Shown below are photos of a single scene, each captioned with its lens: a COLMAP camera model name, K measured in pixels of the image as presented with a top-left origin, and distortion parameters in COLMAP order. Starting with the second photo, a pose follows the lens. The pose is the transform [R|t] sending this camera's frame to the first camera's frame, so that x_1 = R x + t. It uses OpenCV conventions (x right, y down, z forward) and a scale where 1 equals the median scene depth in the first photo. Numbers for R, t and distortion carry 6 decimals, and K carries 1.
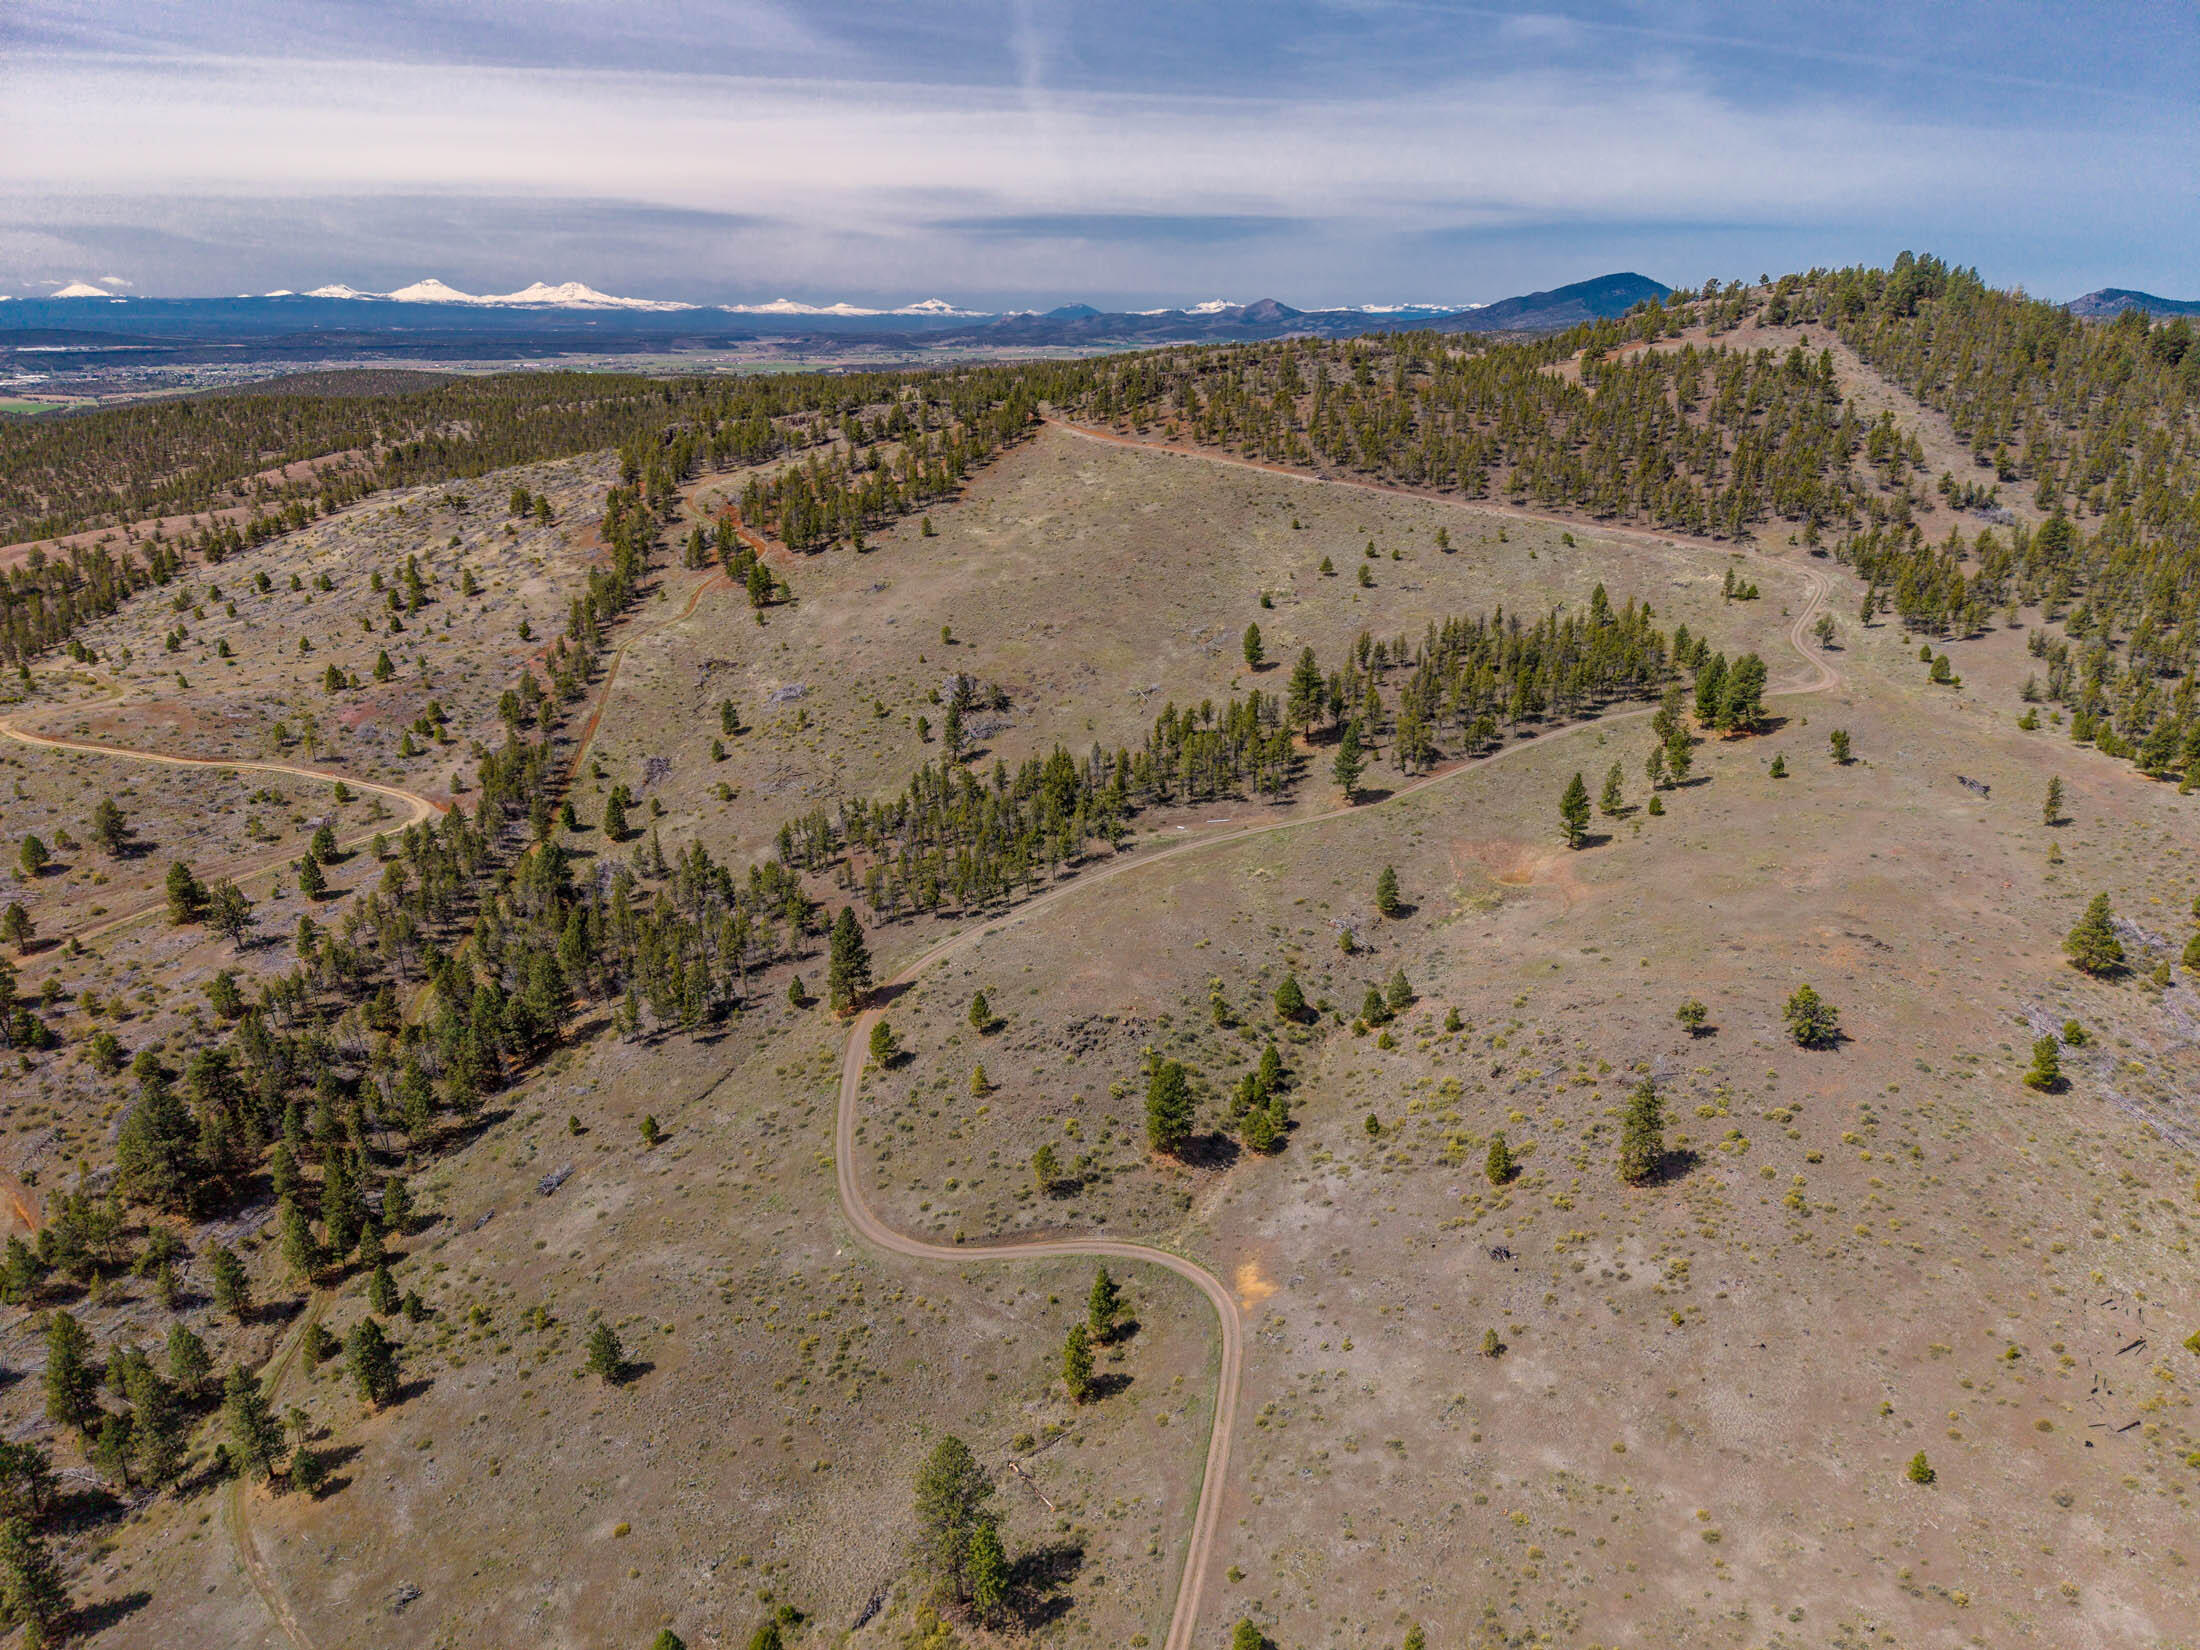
lens RADIAL K [[1482.3, 0, 1100.0], [0, 1482.3, 825.0], [0, 0, 1]] dist [0.029411, -0.023786]
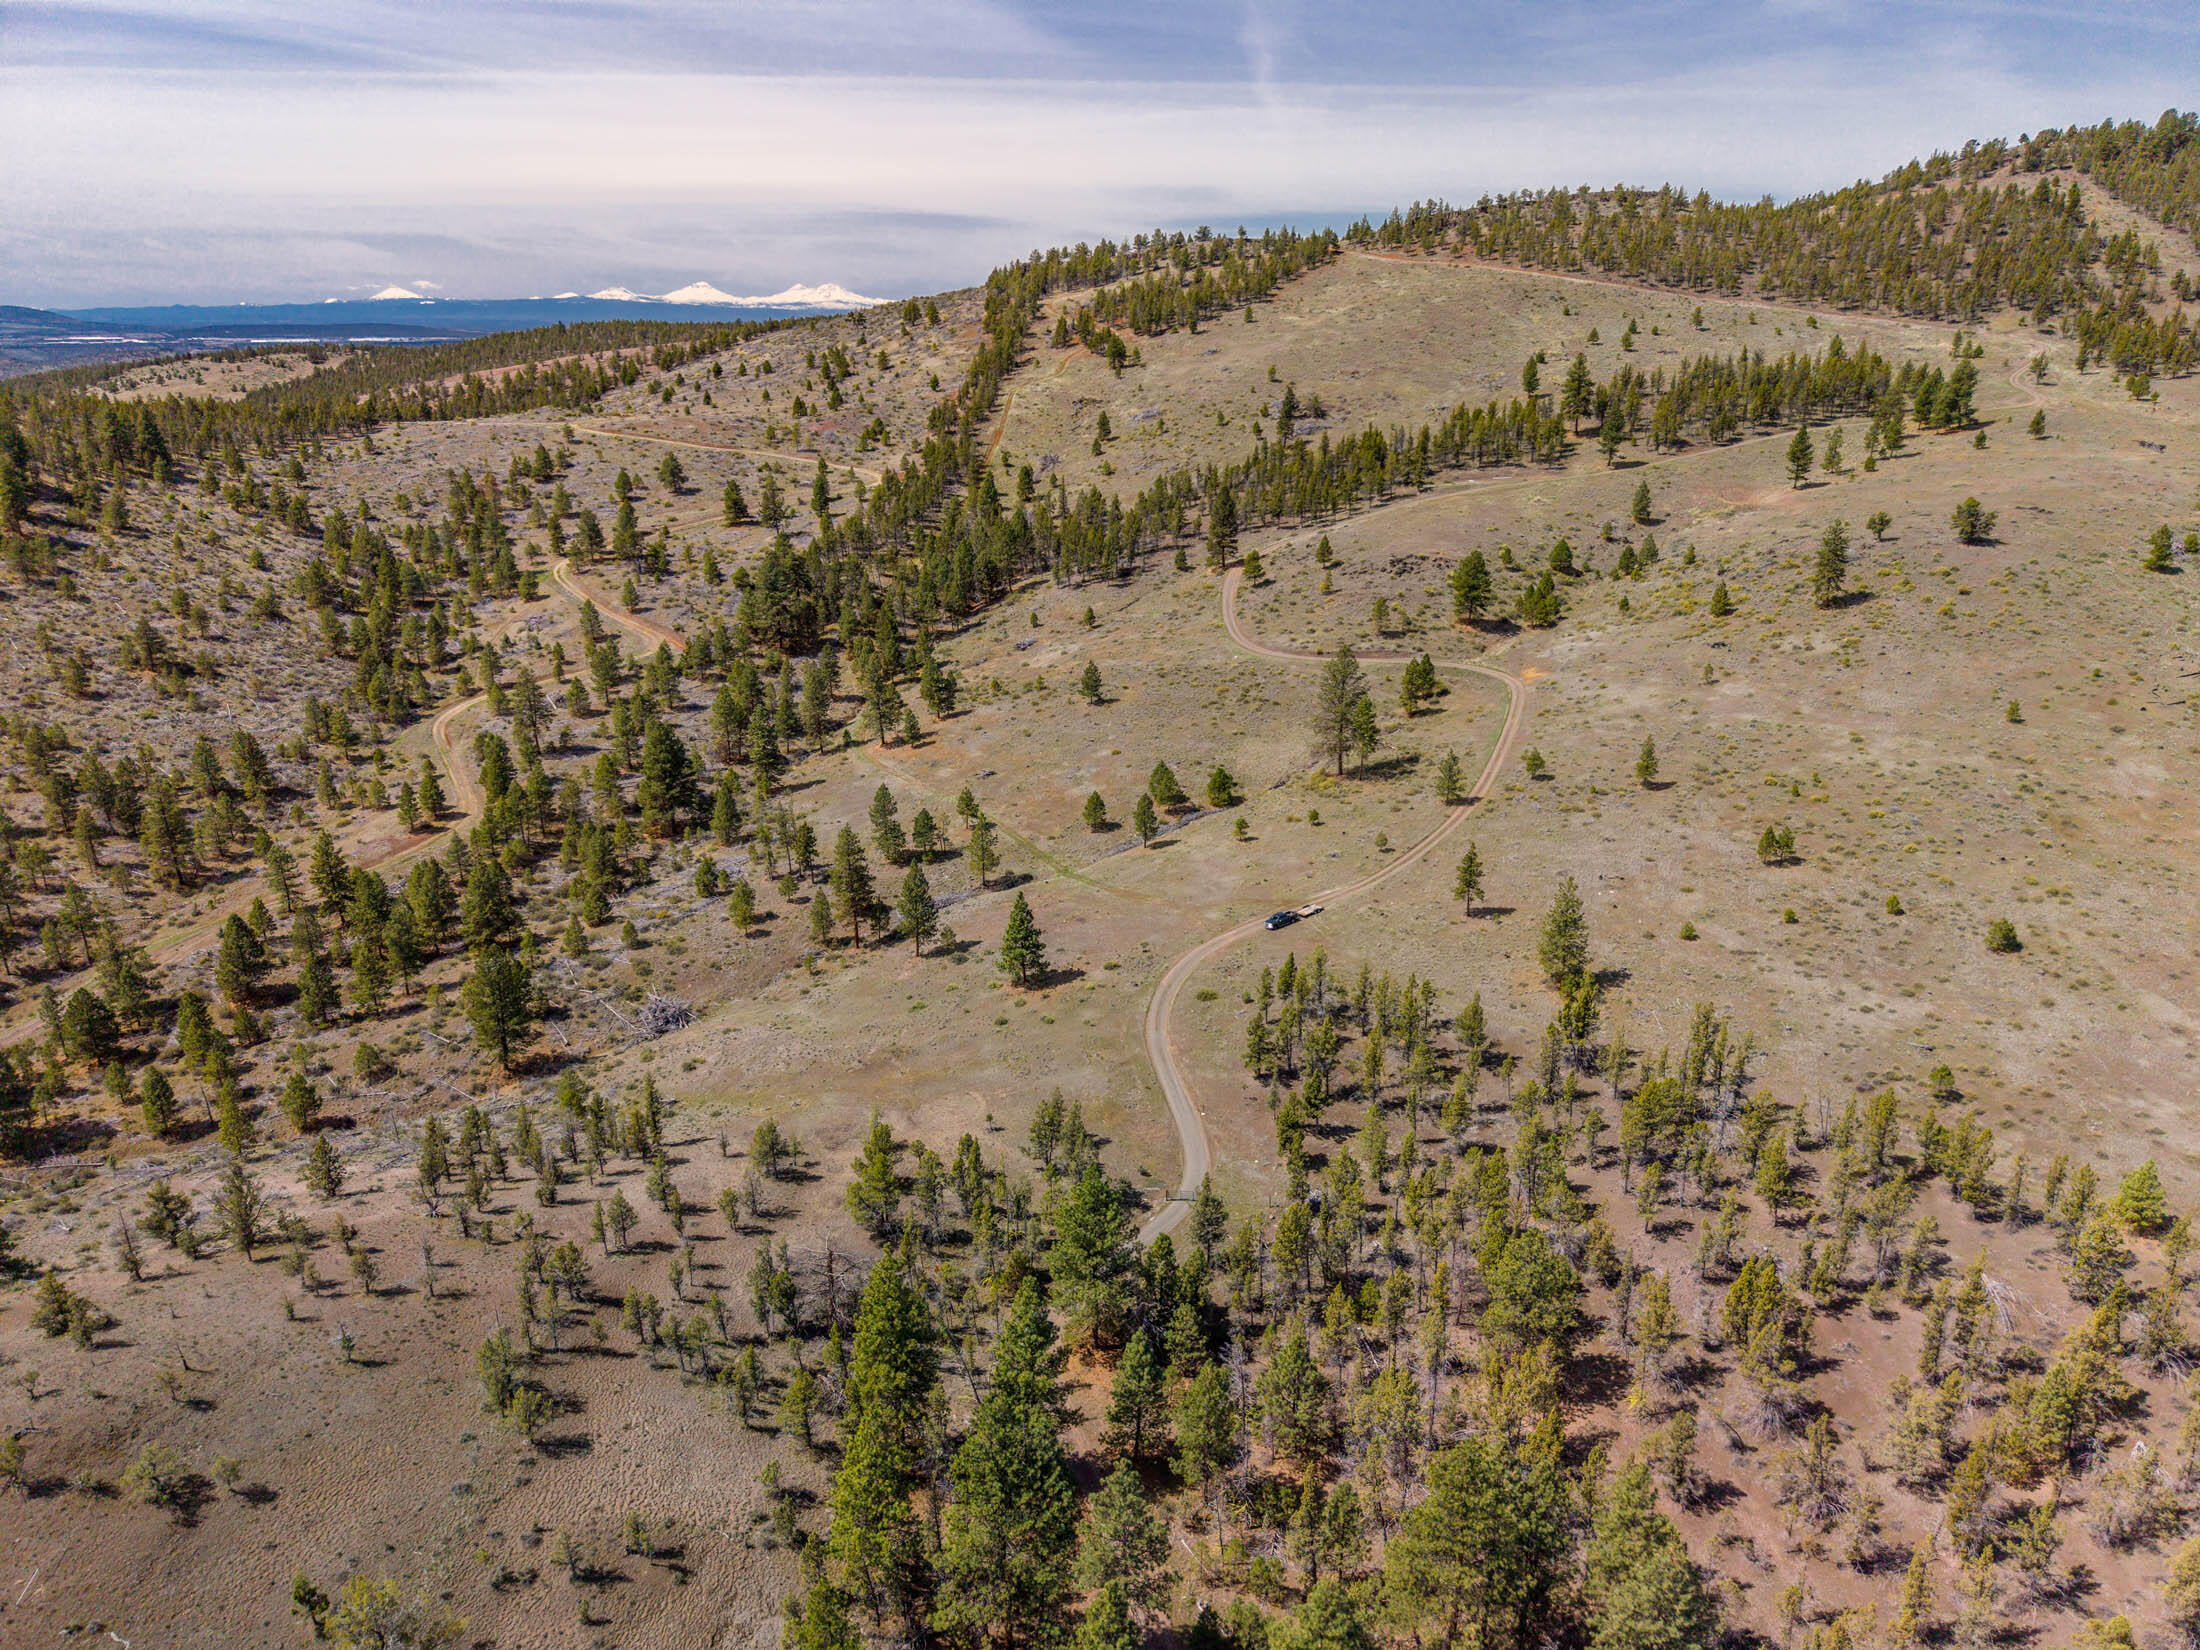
lens RADIAL K [[1482.3, 0, 1100.0], [0, 1482.3, 825.0], [0, 0, 1]] dist [0.029411, -0.023786]
pose [[0.988685, 0.047580, -0.142259, -0.044721], [-0.047621, 0.998861, 0.003122, 0.214119], [0.142245, 0.003688, 0.989825, -0.211189]]
